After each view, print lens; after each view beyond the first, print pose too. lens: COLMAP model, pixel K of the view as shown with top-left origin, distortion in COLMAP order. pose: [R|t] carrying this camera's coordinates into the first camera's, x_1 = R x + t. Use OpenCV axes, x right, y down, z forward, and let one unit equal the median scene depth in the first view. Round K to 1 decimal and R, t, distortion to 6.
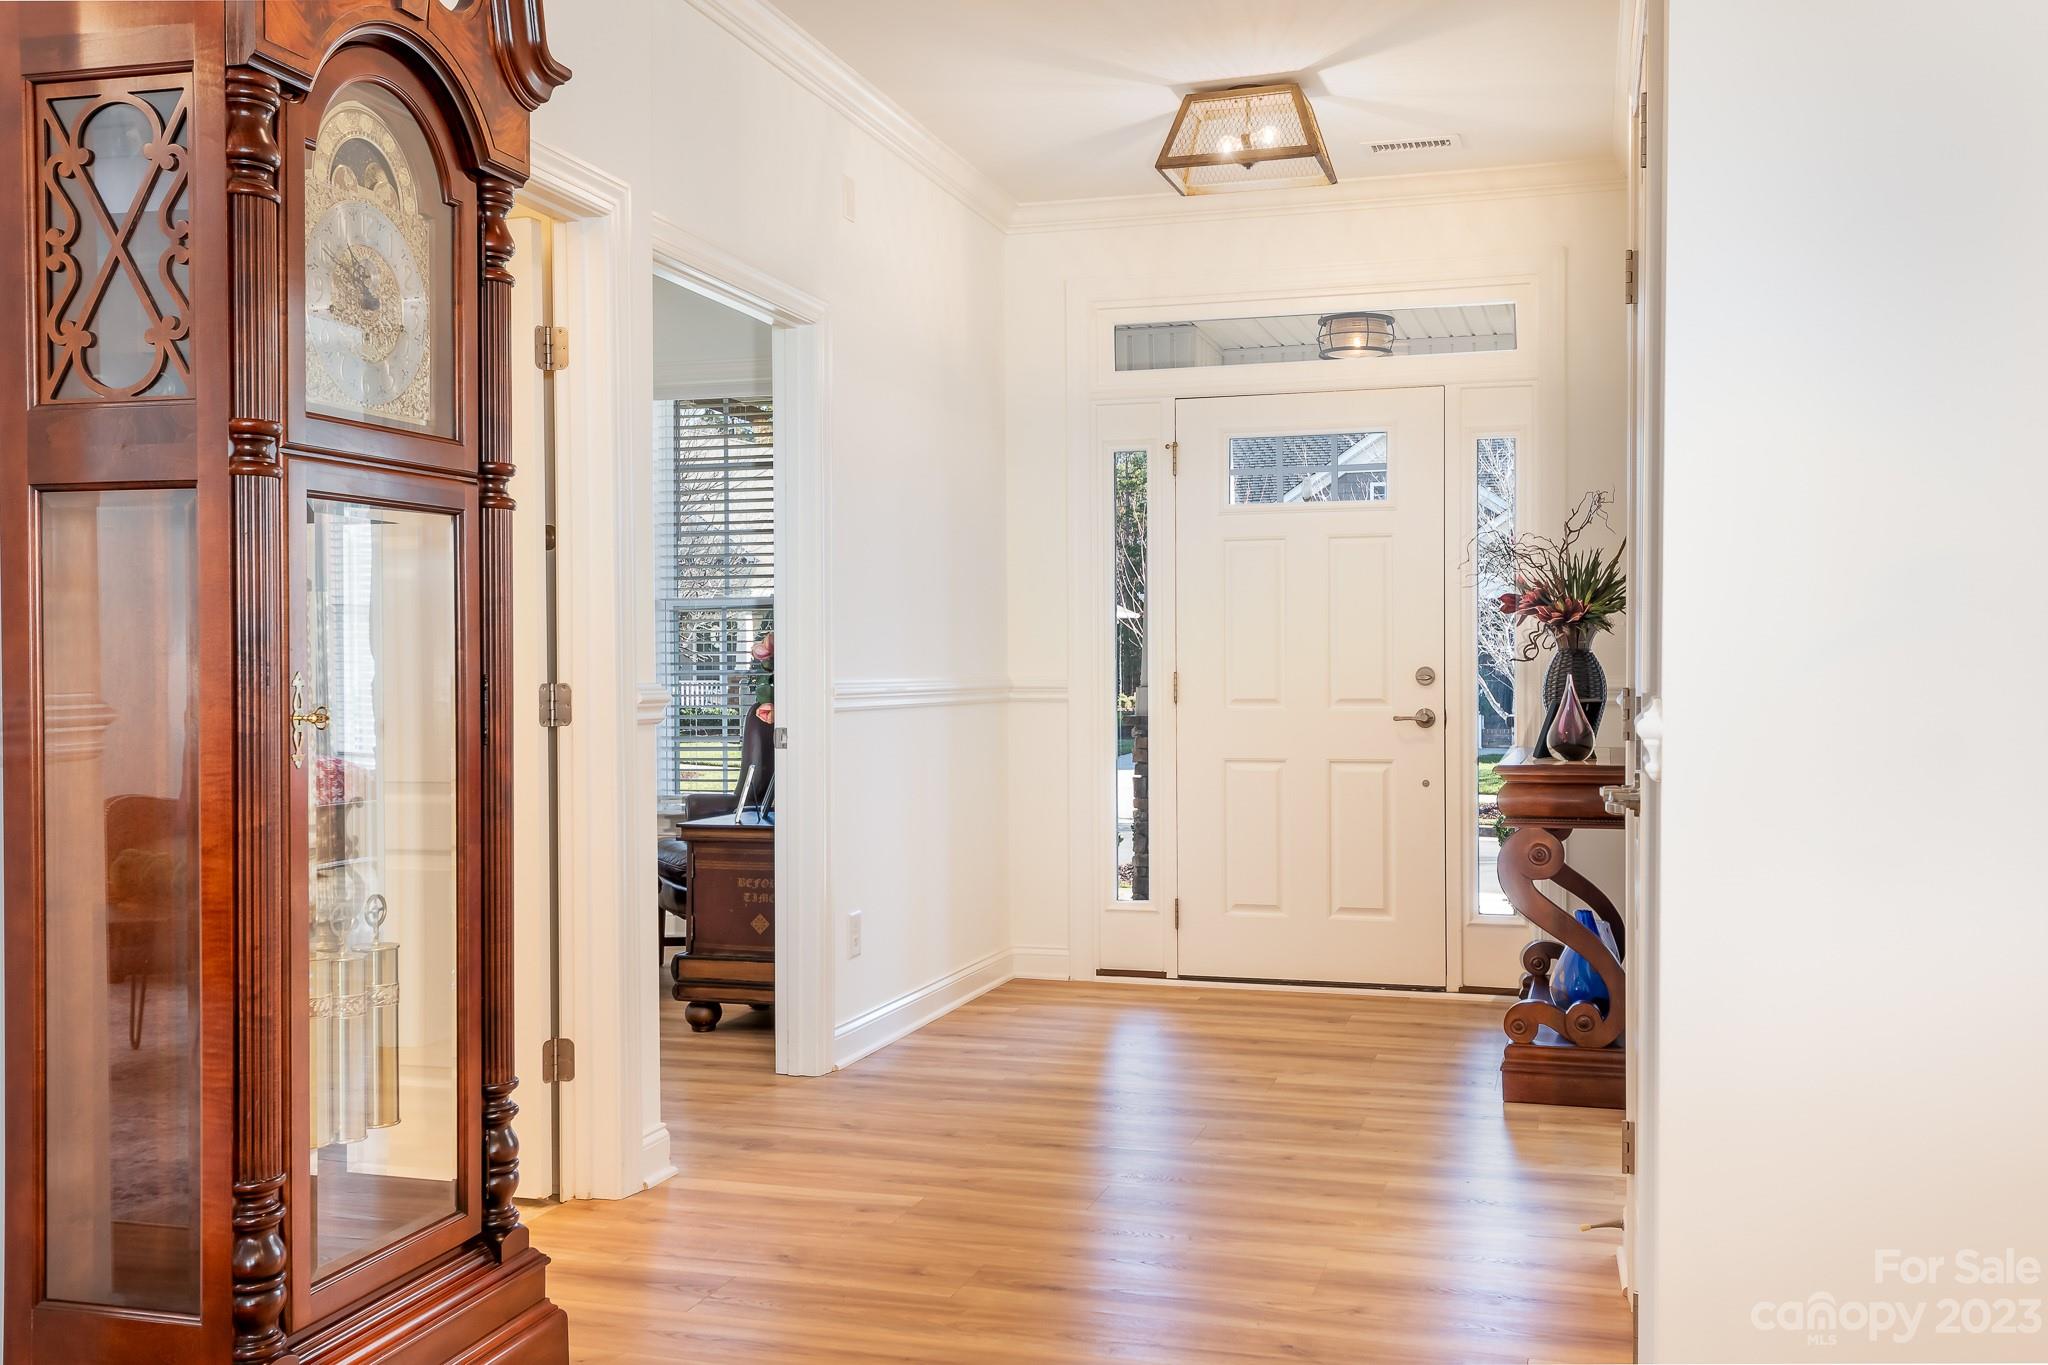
lens RADIAL K [[1930.4, 0, 1022.8], [0, 1930.4, 677.1], [0, 0, 1]] dist [-0.009063, 0.000000]
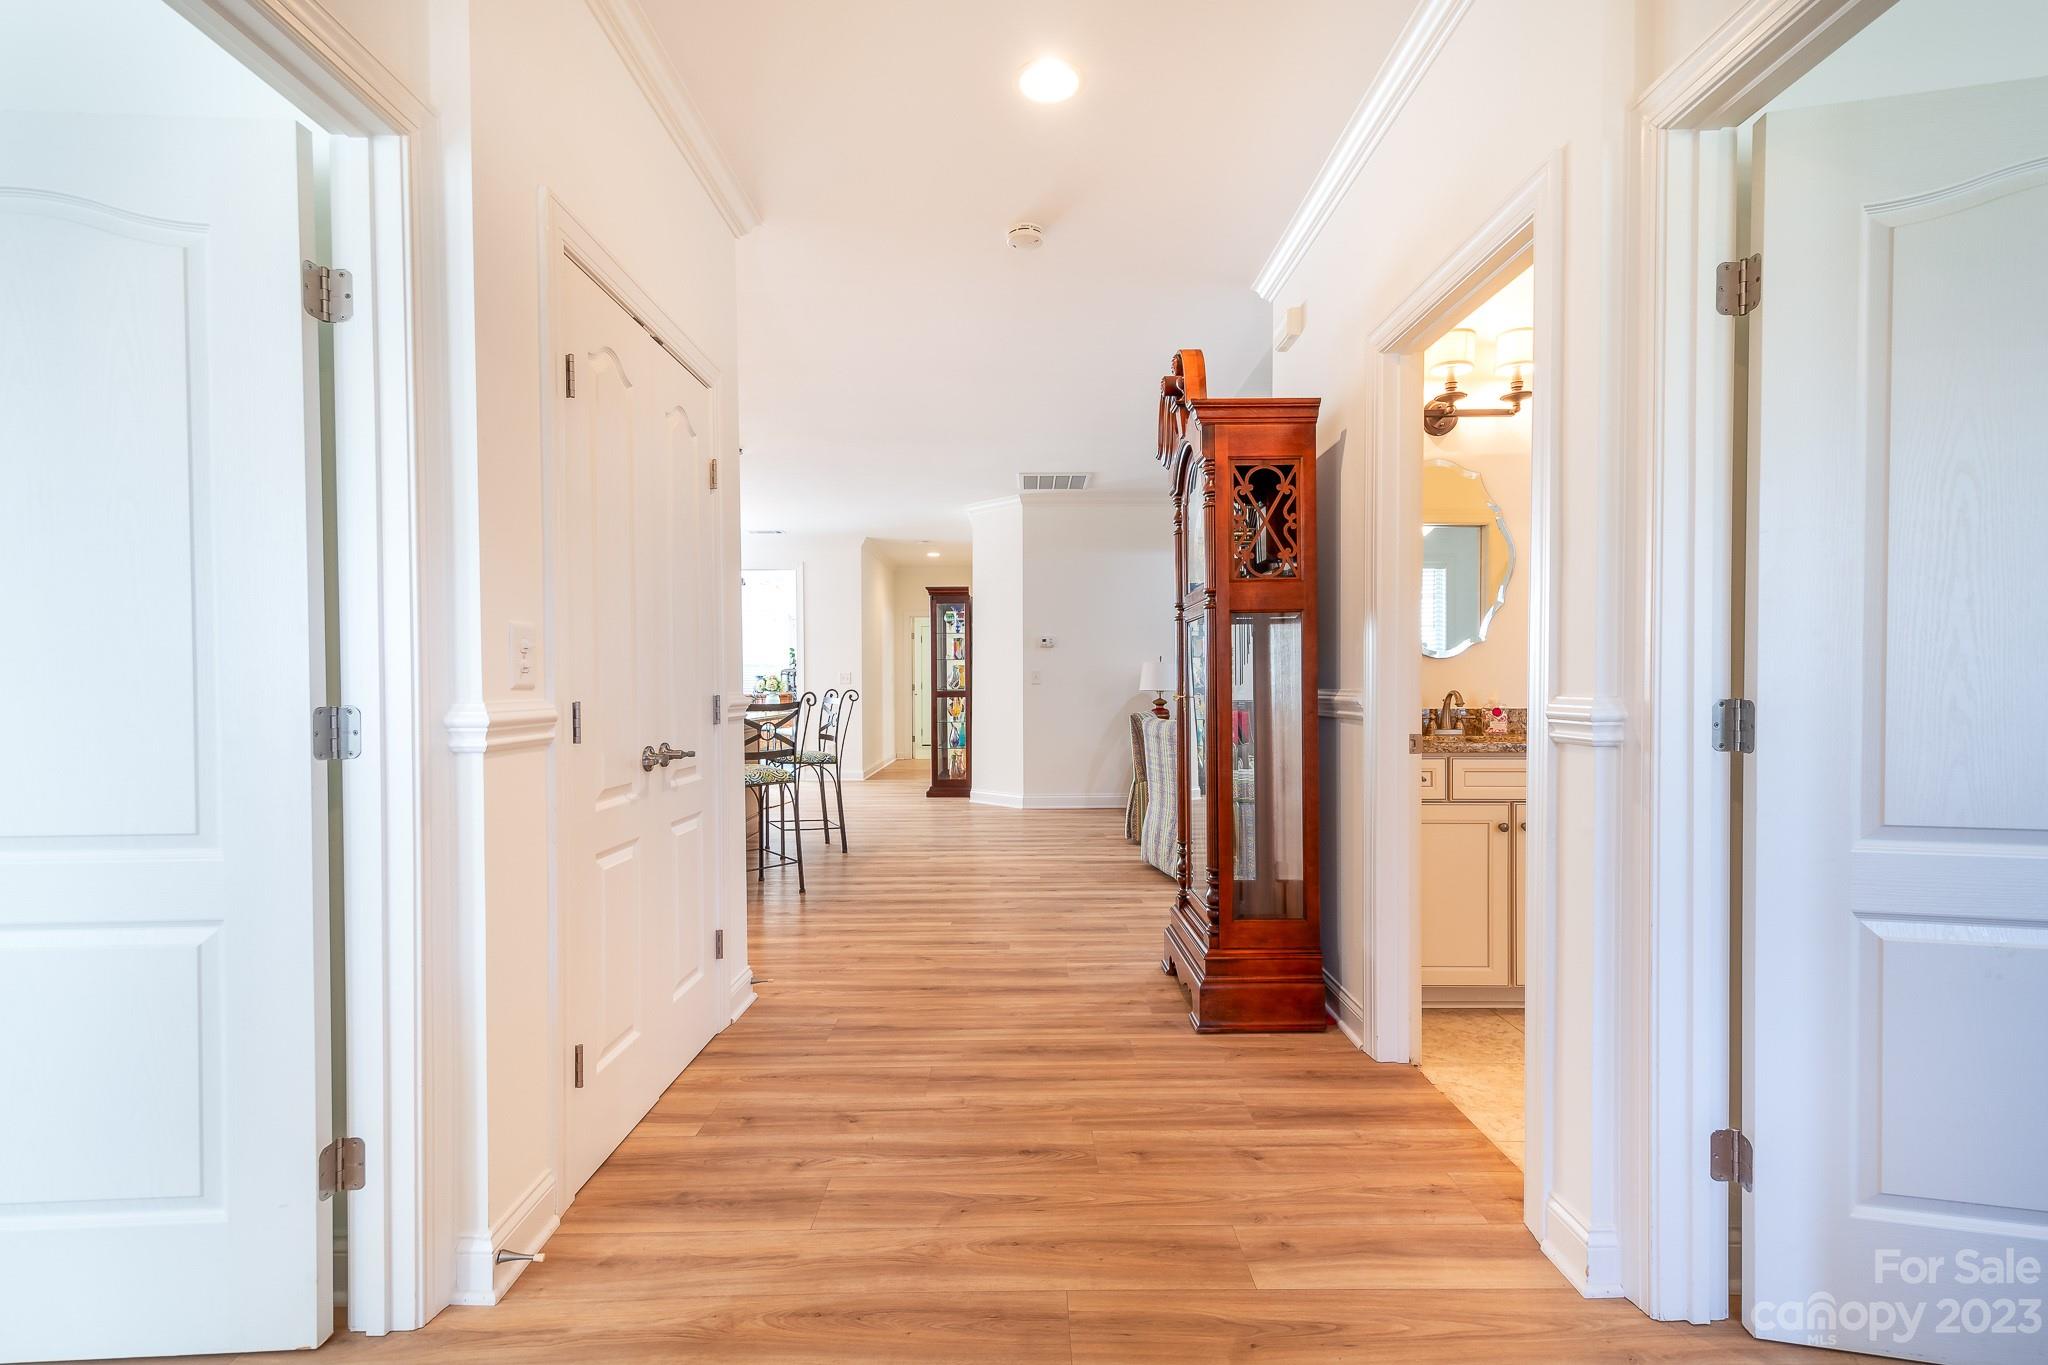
lens RADIAL K [[845.0, 0, 1021.4], [0, 845.0, 694.0], [0, 0, 1]] dist [-0.001168, -0.000040]
pose [[-0.954704, 0.013147, -0.297267, 0.183571], [0.005918, 0.999665, 0.025205, -0.013727], [0.297499, 0.022304, -0.954462, 1.500478]]
